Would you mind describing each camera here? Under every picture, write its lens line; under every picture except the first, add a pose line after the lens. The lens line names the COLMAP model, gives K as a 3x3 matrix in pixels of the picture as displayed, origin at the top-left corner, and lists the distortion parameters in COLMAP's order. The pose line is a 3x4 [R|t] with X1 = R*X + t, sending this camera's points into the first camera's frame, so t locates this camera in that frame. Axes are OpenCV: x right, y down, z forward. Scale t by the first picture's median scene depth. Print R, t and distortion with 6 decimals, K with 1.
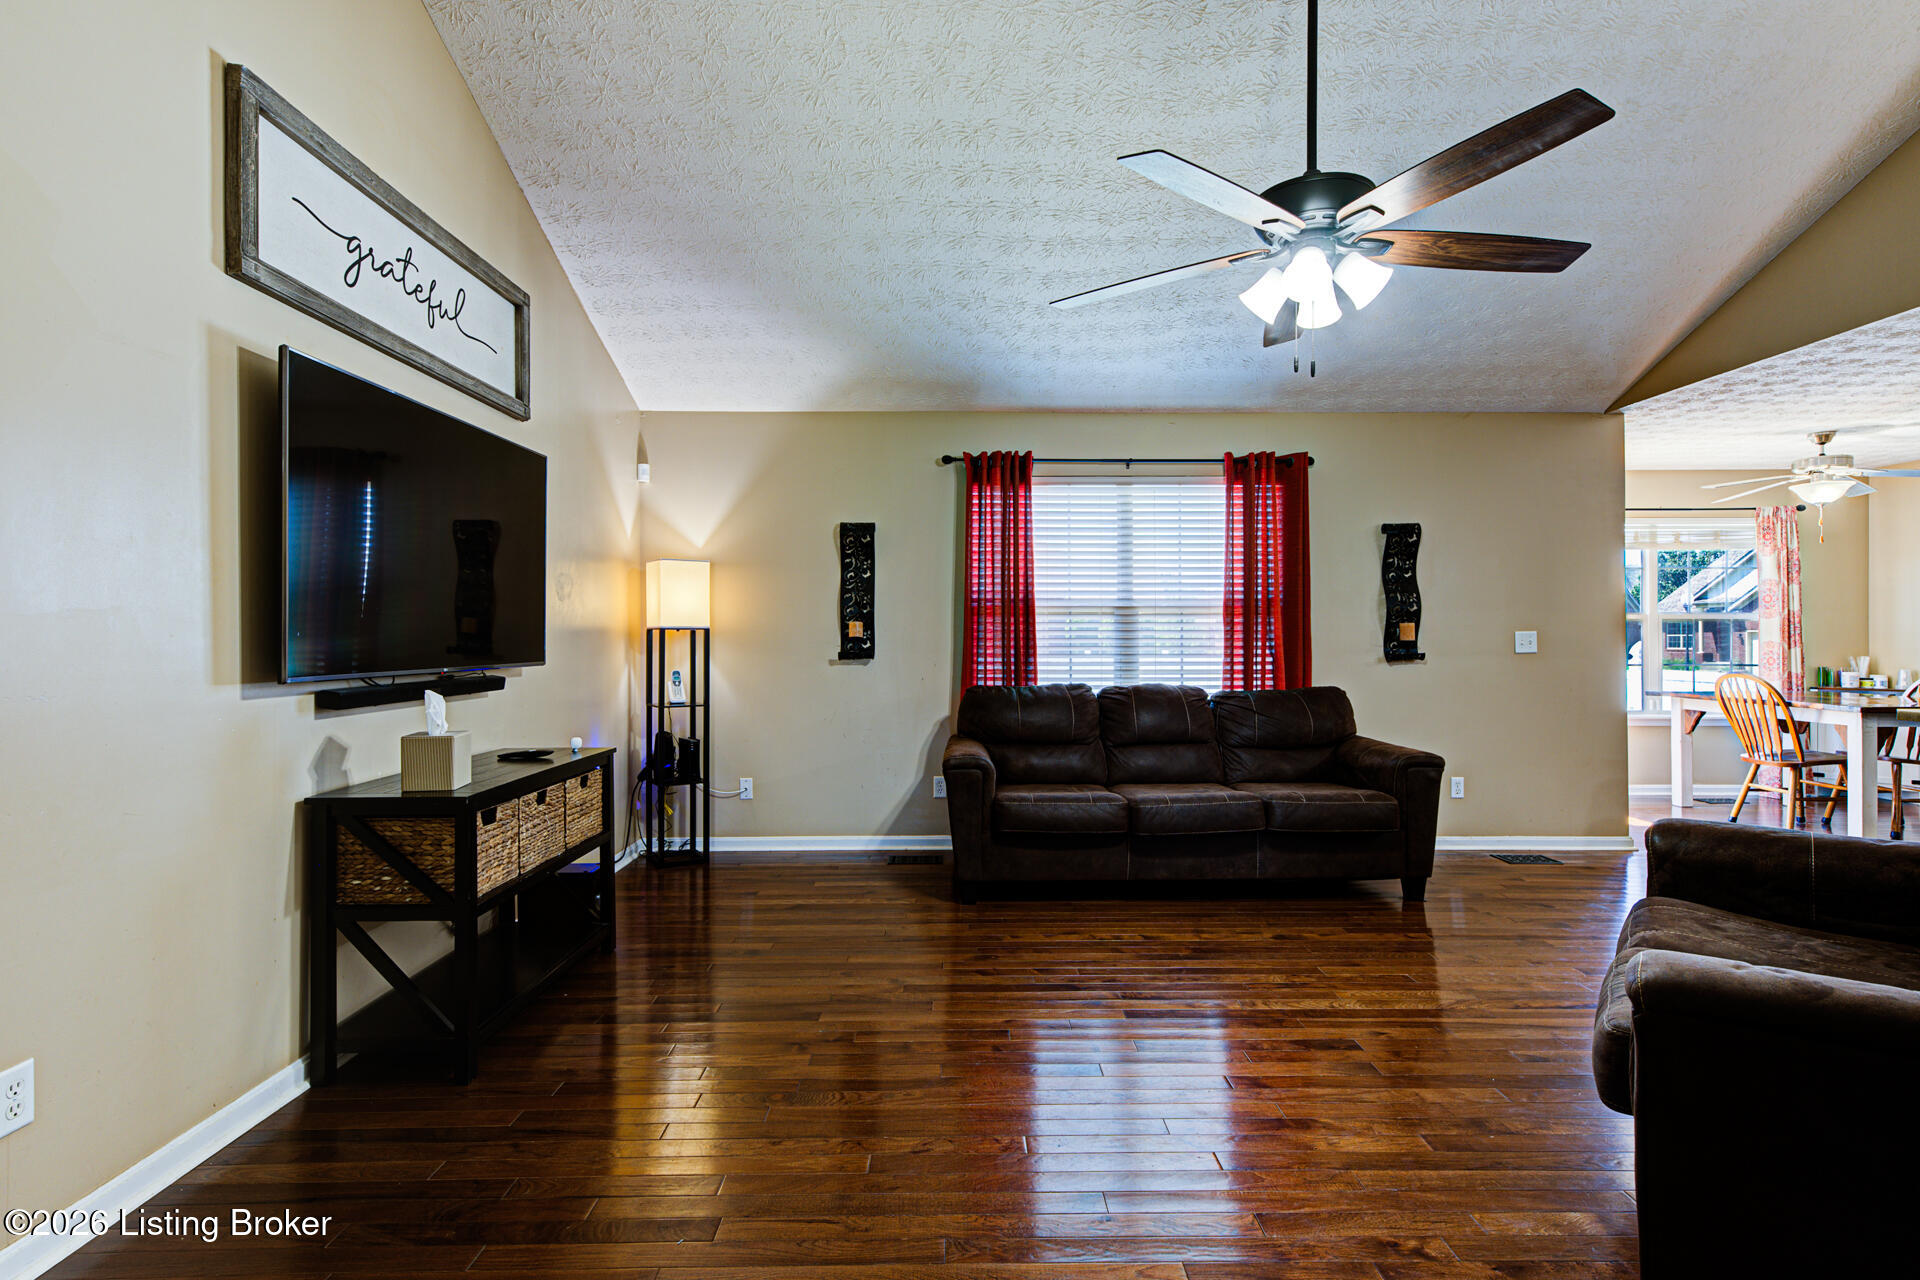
lens RADIAL K [[960.5, 0, 960.0], [0, 960.5, 640.0], [0, 0, 1]] dist [0.005075, 0.001079]
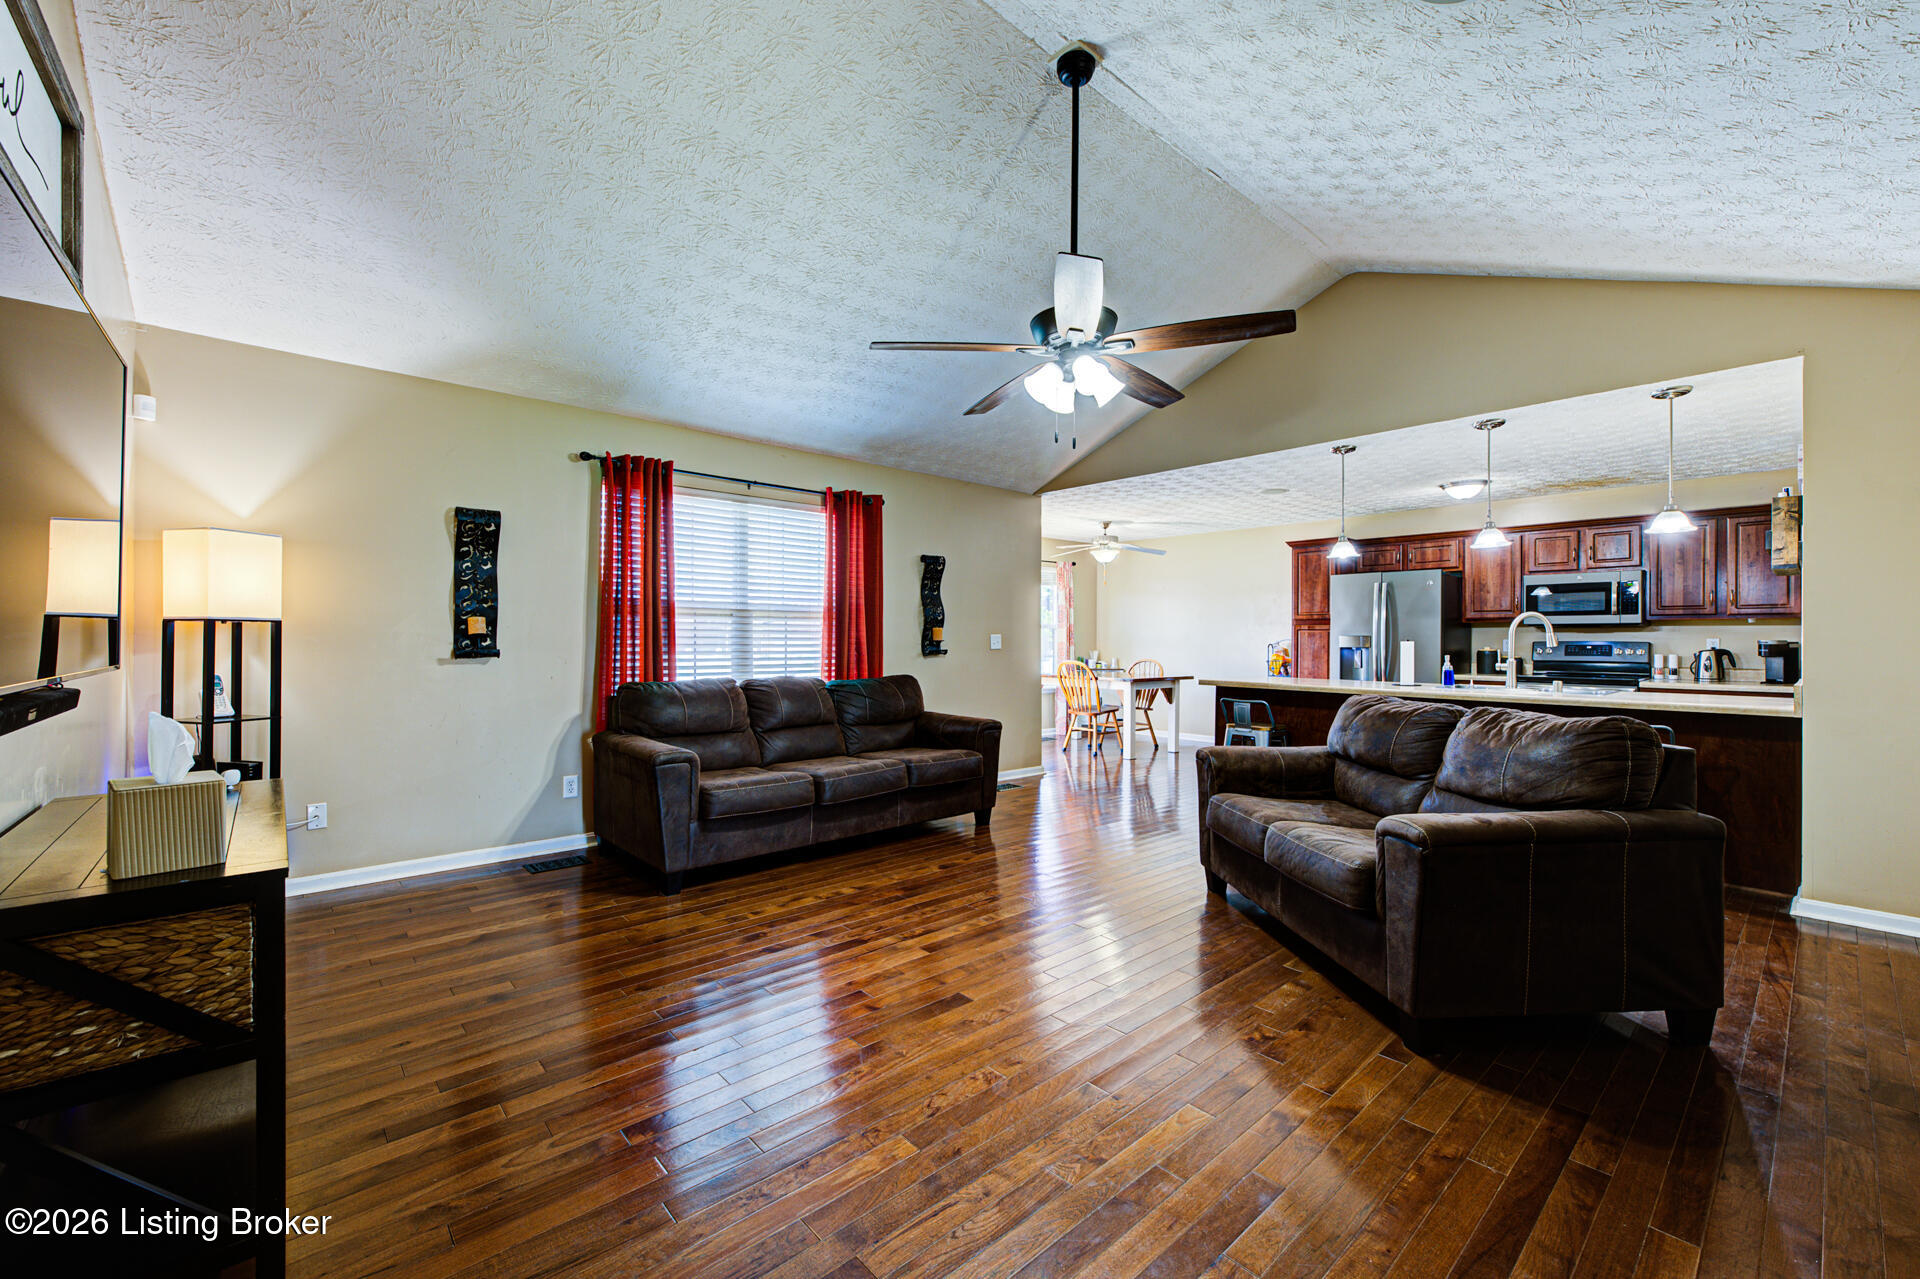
lens RADIAL K [[777.9, 0, 960.0], [0, 777.9, 639.5], [0, 0, 1]] dist [-0.001405, 0.000212]
pose [[0.750704, 0.005729, 0.660613, -0.253823], [-0.005767, 0.999981, -0.002118, 0.001472], [-0.660613, -0.002220, 0.750723, 0.139668]]
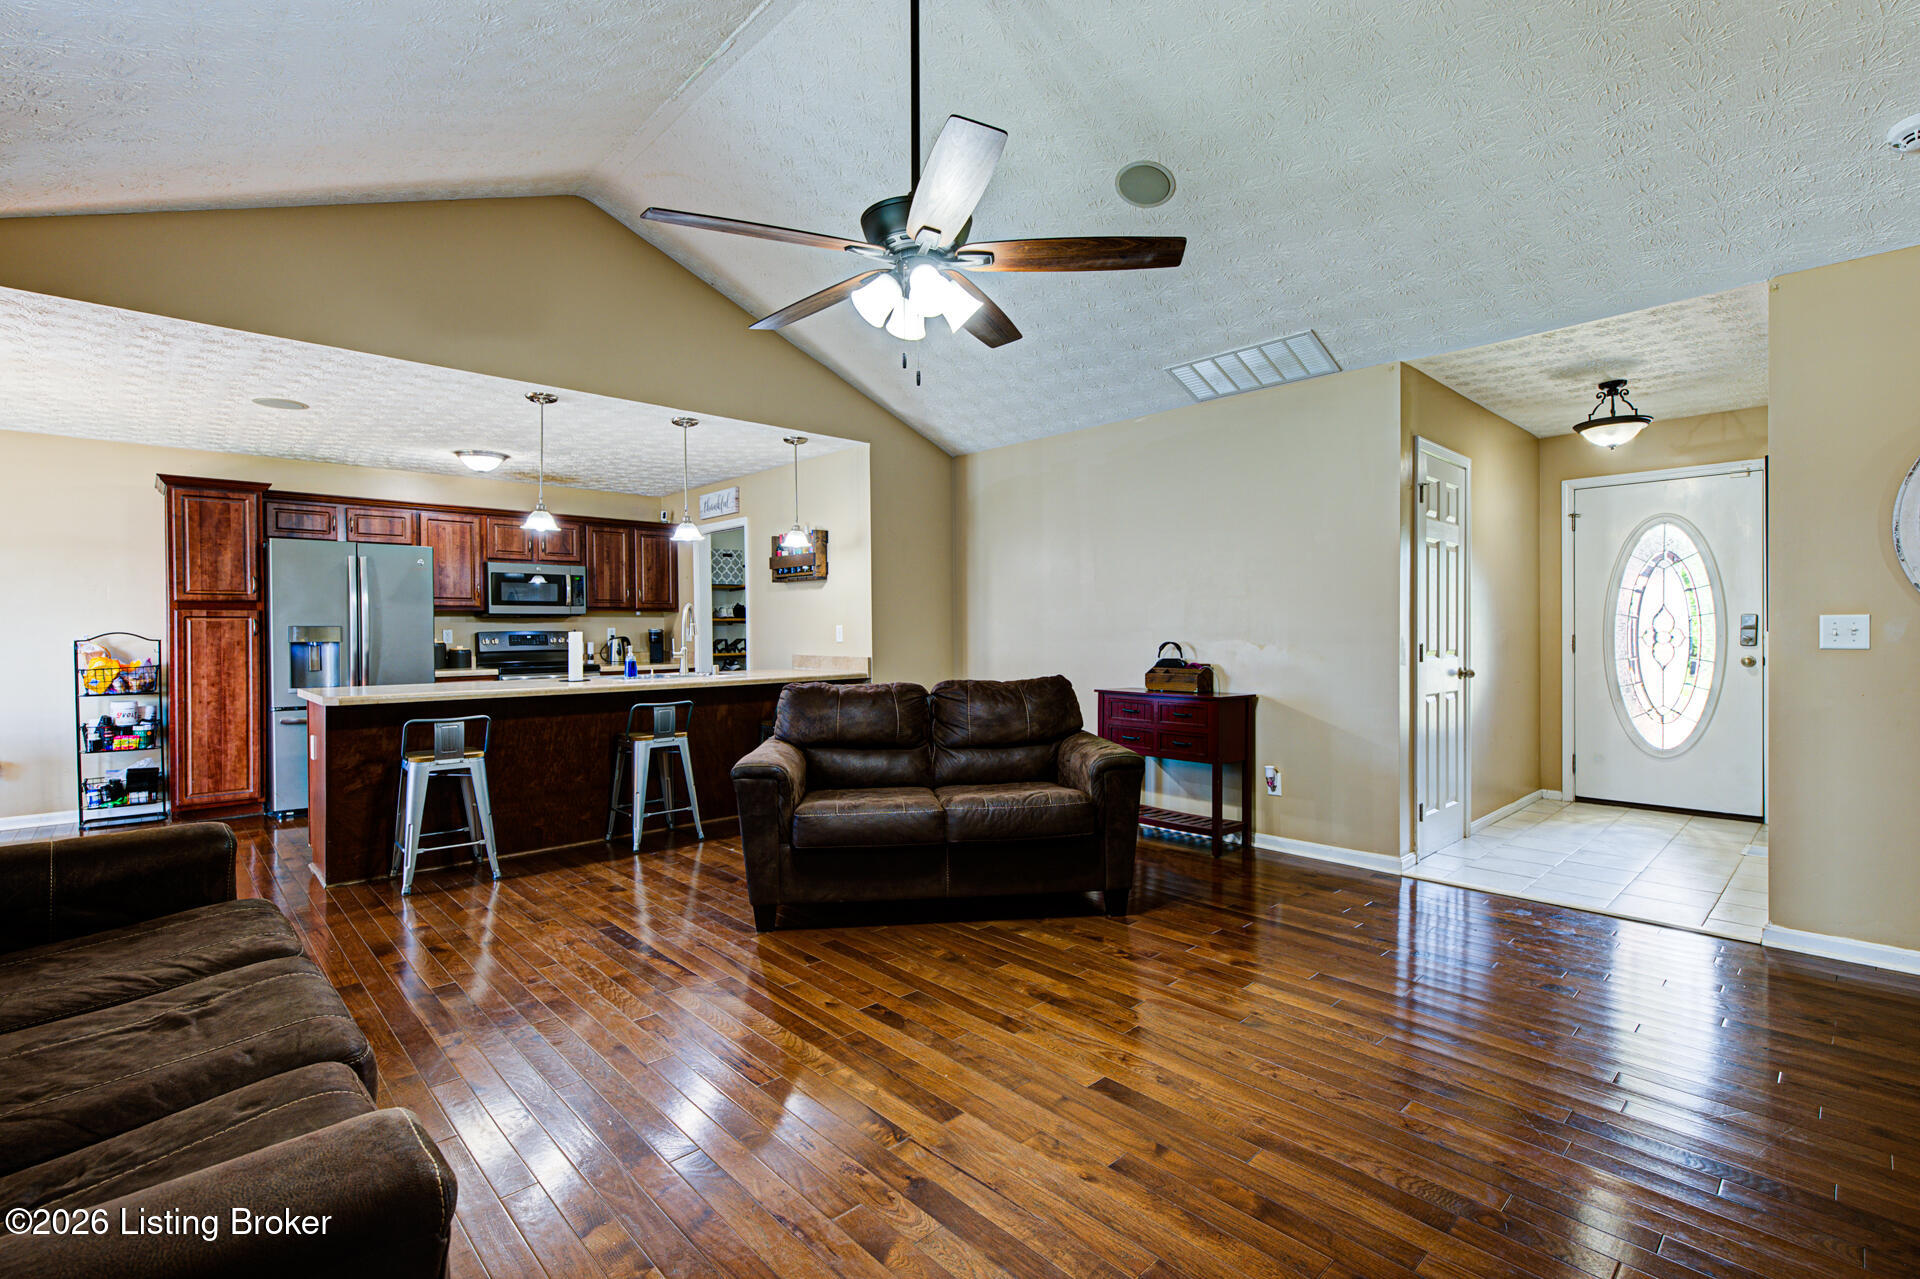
lens RADIAL K [[863.8, 0, 960.0], [0, 863.8, 639.5], [0, 0, 1]] dist [-0.000217, -0.000070]
pose [[-0.679469, -0.001956, 0.733701, -0.194085], [0.009541, 0.999888, 0.011501, 0.000155], [-0.733642, 0.014815, -0.679375, 0.842230]]
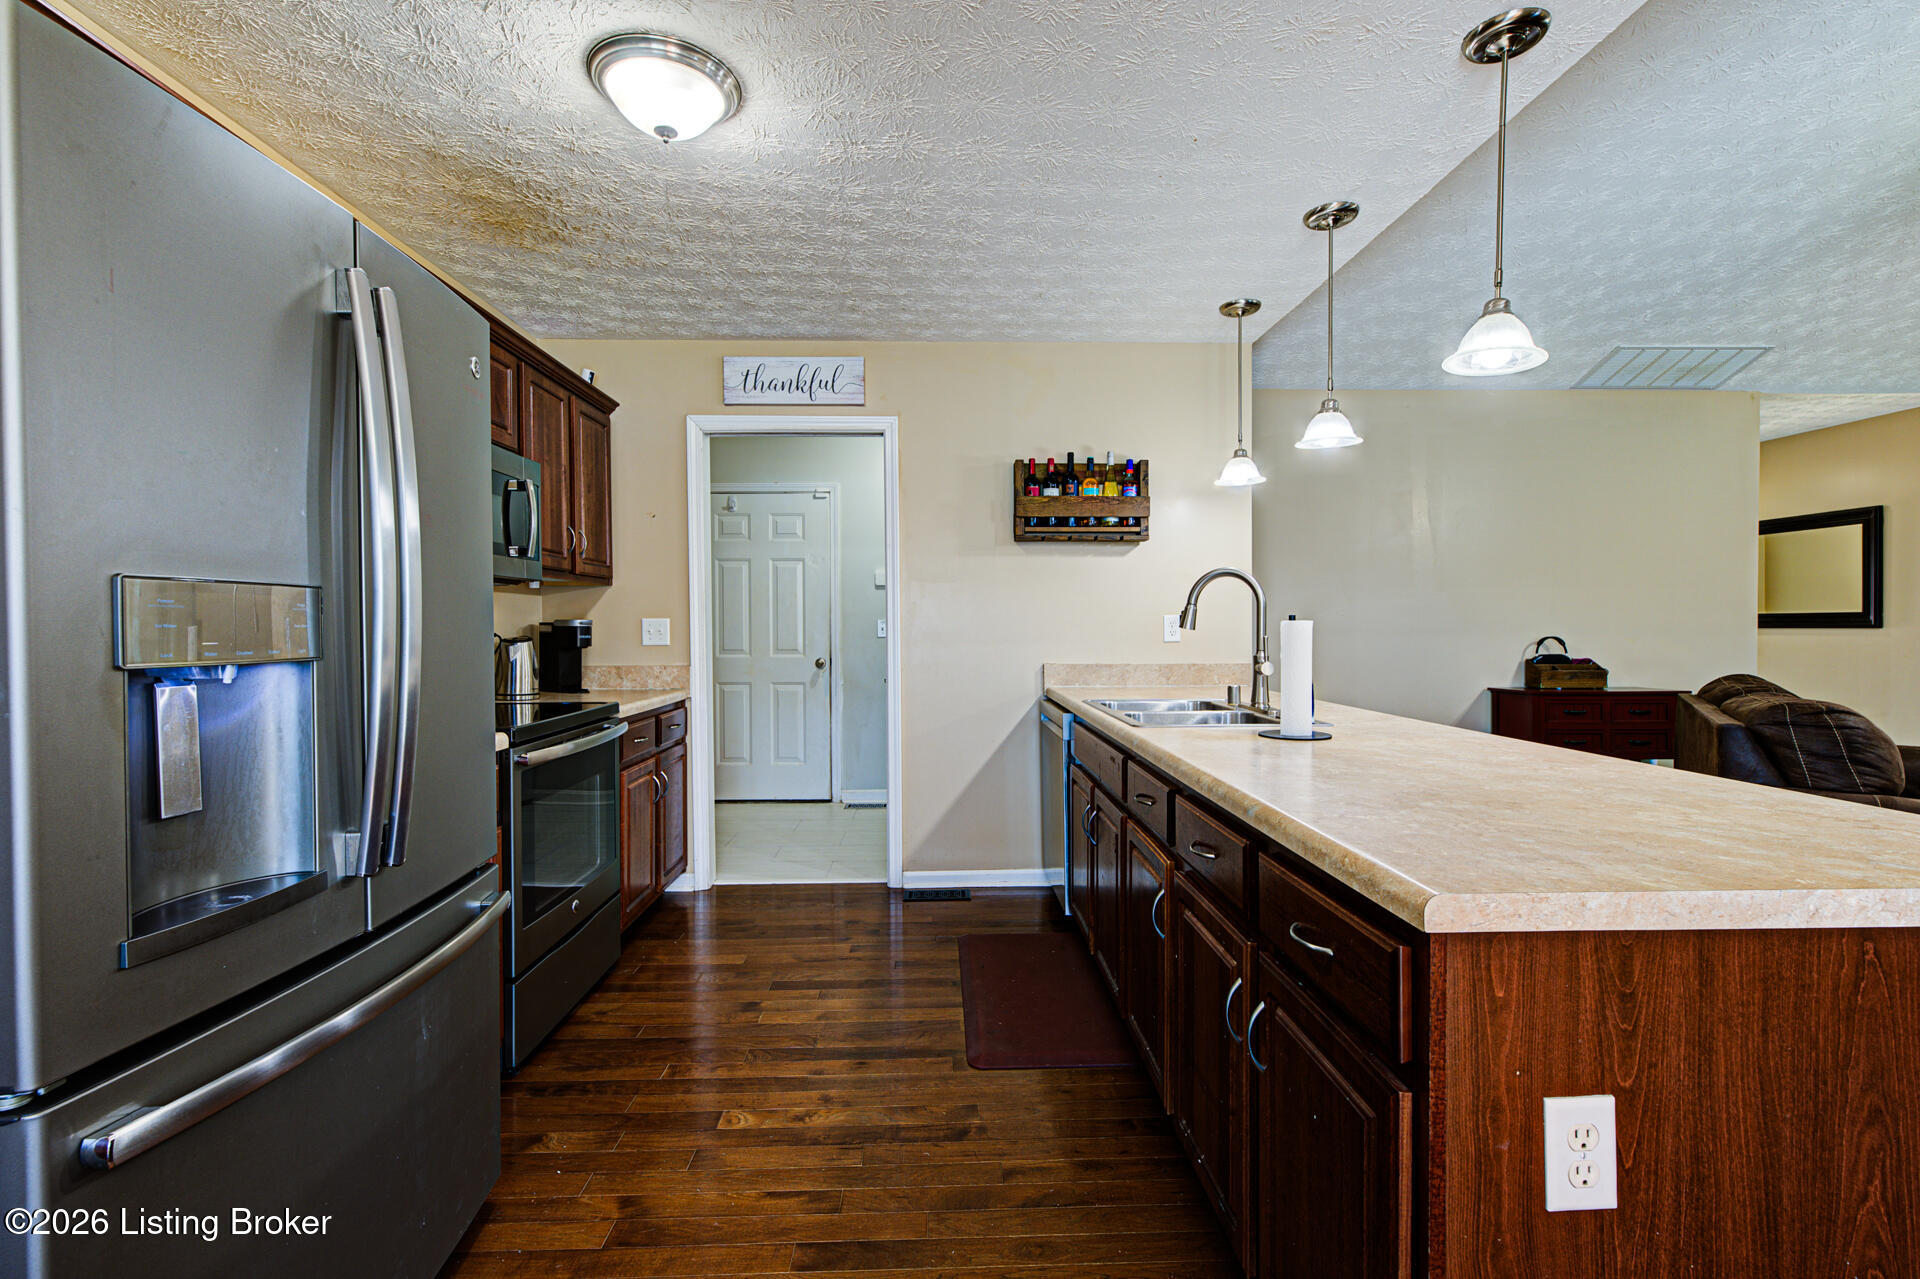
lens RADIAL K [[863.8, 0, 960.0], [0, 863.8, 639.5], [0, 0, 1]] dist [-0.000217, -0.000070]
pose [[-0.999821, 0.005863, -0.017965, 0.979268], [0.005530, 0.999812, 0.018568, -0.001002], [0.018071, 0.018466, -0.999666, 0.913599]]
